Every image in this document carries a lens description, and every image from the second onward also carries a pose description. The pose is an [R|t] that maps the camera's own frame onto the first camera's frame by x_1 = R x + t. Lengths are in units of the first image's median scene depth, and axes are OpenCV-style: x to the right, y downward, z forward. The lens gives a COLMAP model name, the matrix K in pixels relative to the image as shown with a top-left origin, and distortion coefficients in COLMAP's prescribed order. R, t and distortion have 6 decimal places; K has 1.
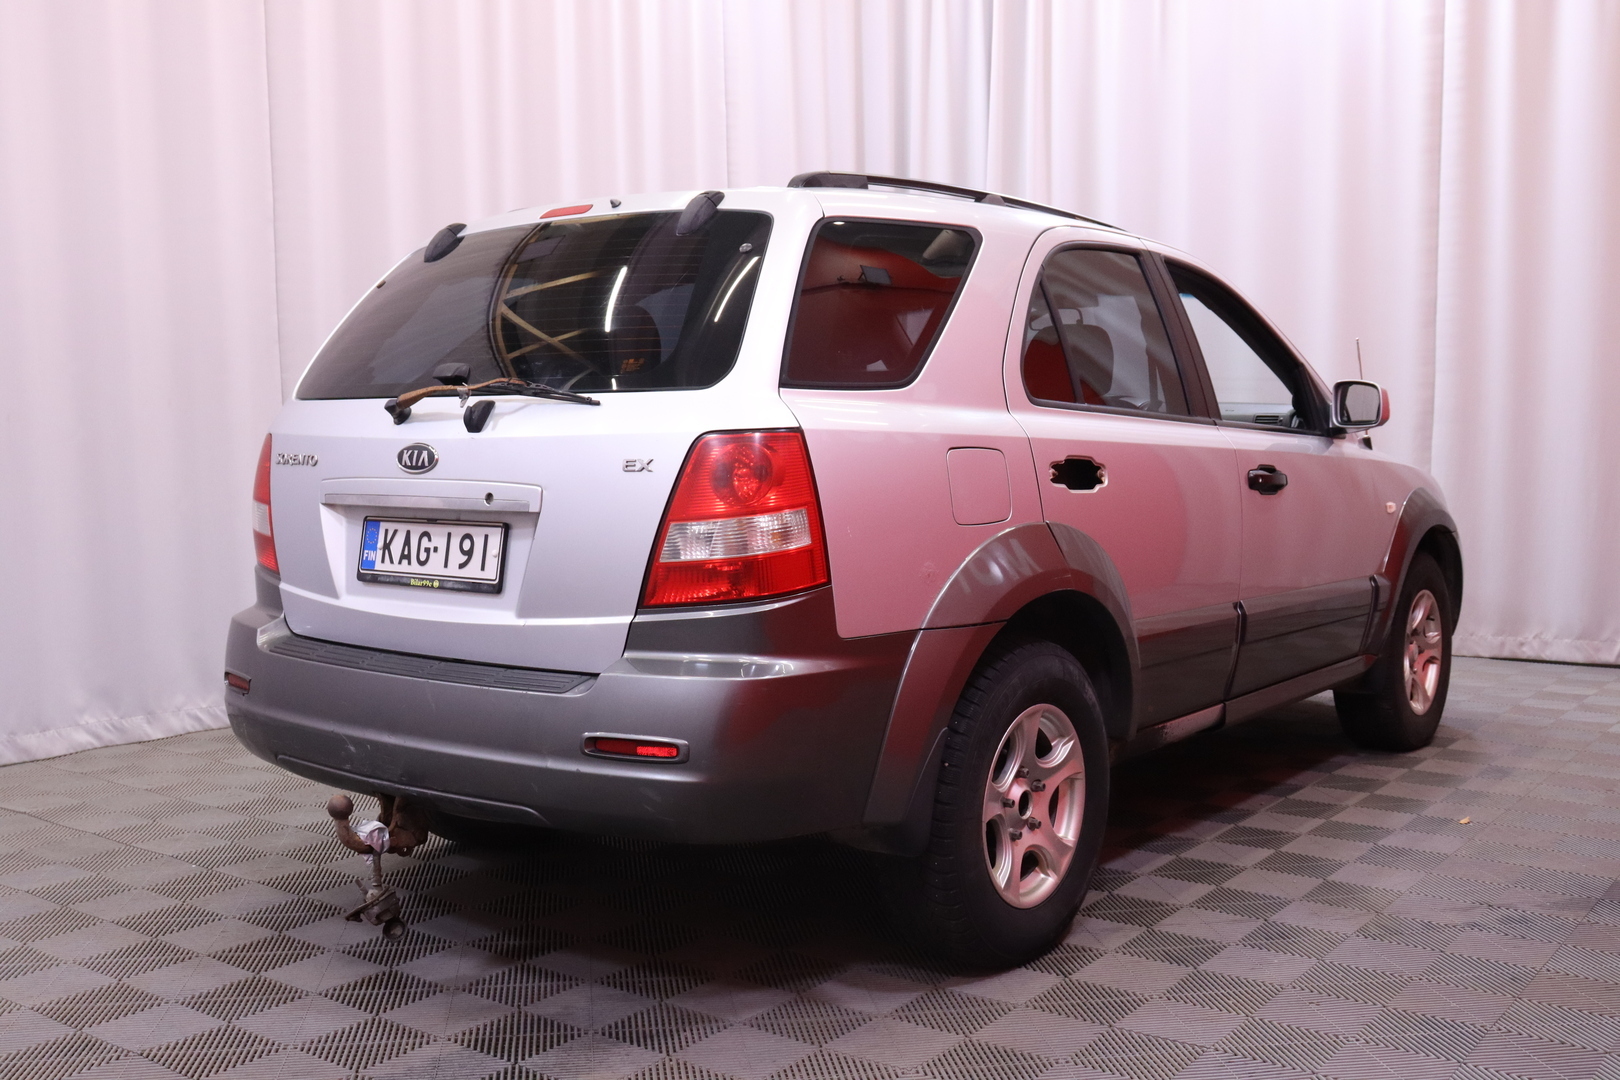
lens RADIAL K [[1649.8, 0, 810.0], [0, 1649.8, 540.0], [0, 0, 1]] dist [-0.088678, 0.001117]
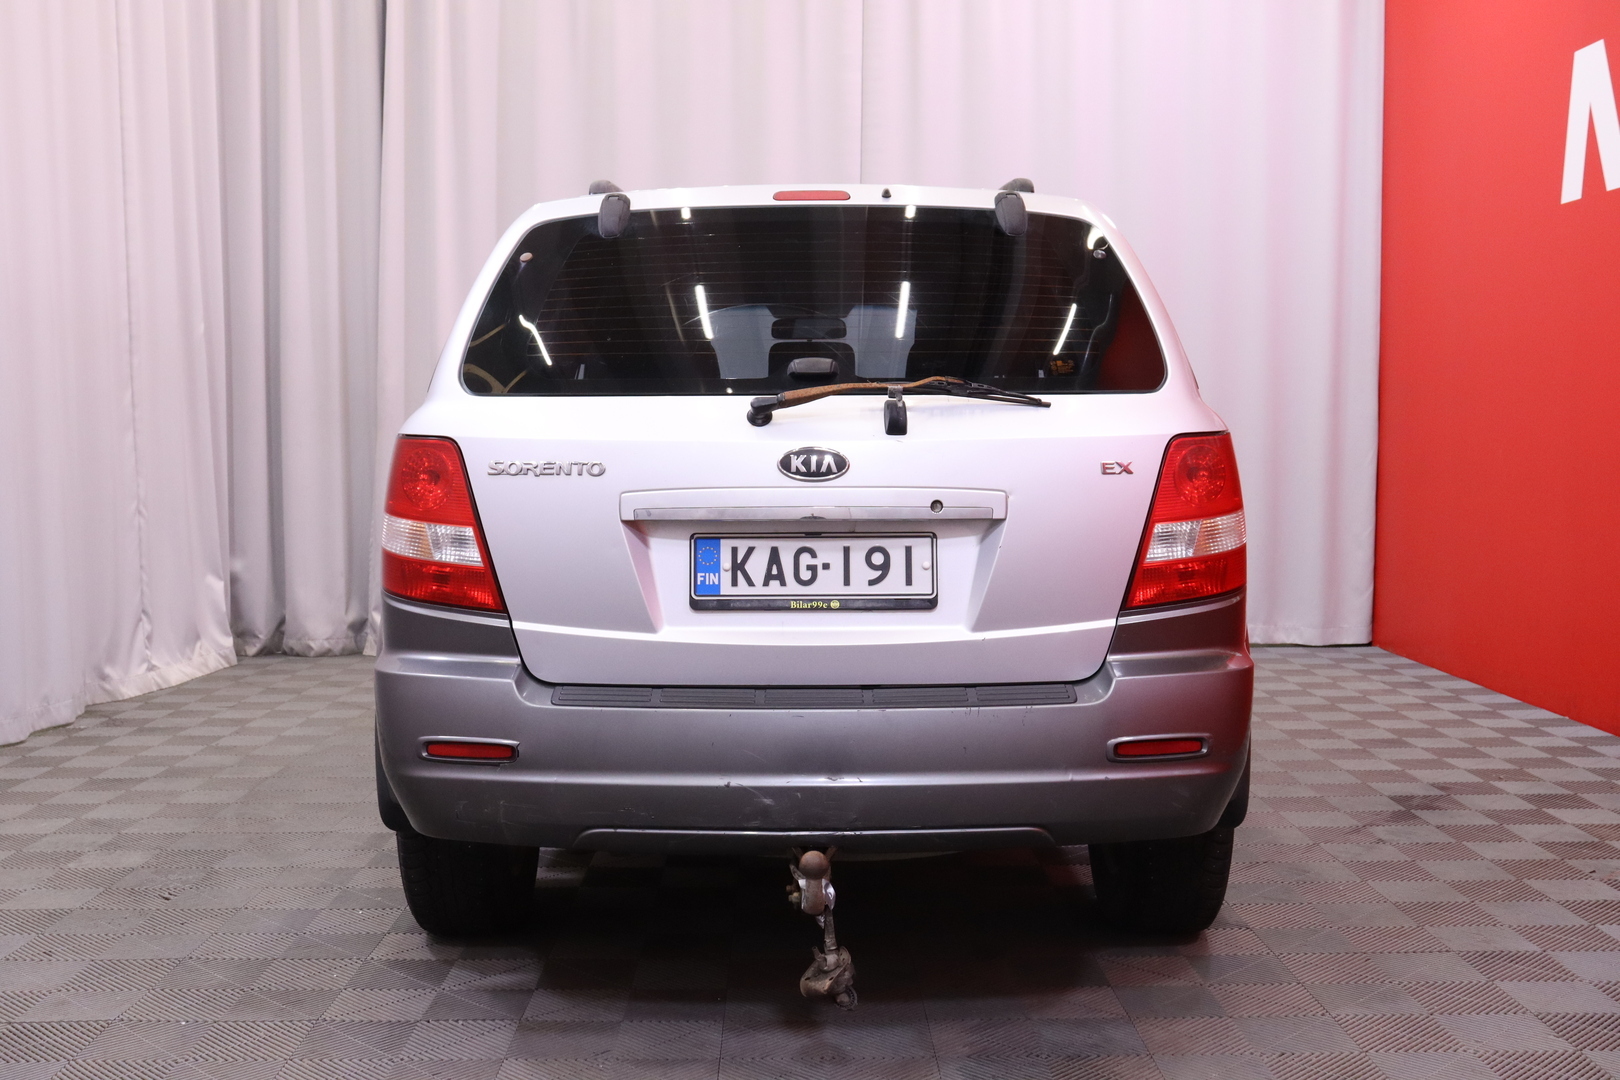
lens RADIAL K [[1750.8, 0, 830.7], [0, 1750.8, 548.2], [0, 0, 1]] dist [-0.011231, 0.017518]
pose [[0.788444, -0.039054, 0.613866, -0.811290], [0.044233, 0.998998, 0.006745, -0.010365], [-0.613514, 0.021835, 0.789382, 0.245087]]
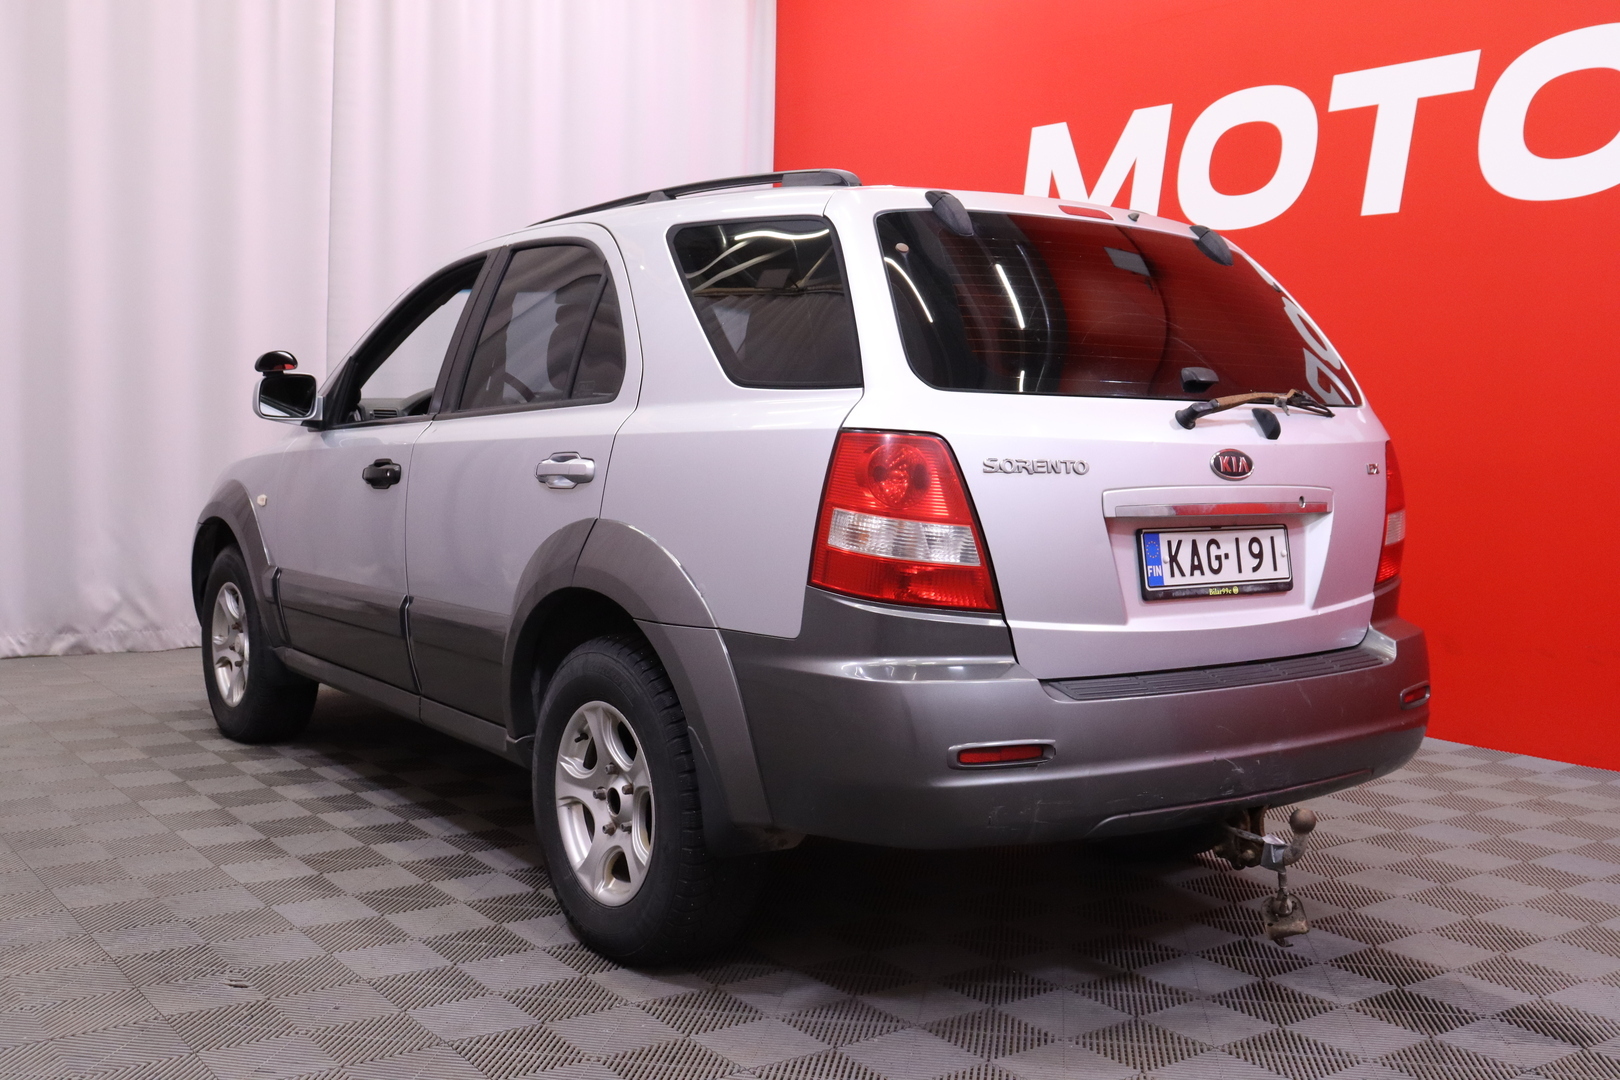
lens RADIAL K [[1649.8, 0, 810.0], [0, 1649.8, 540.0], [0, 0, 1]] dist [-0.088678, 0.001117]
pose [[0.275004, -0.057066, 0.959748, -1.247860], [0.047251, 0.997833, 0.045791, -0.061250], [-0.960281, 0.032757, 0.277105, 0.966740]]
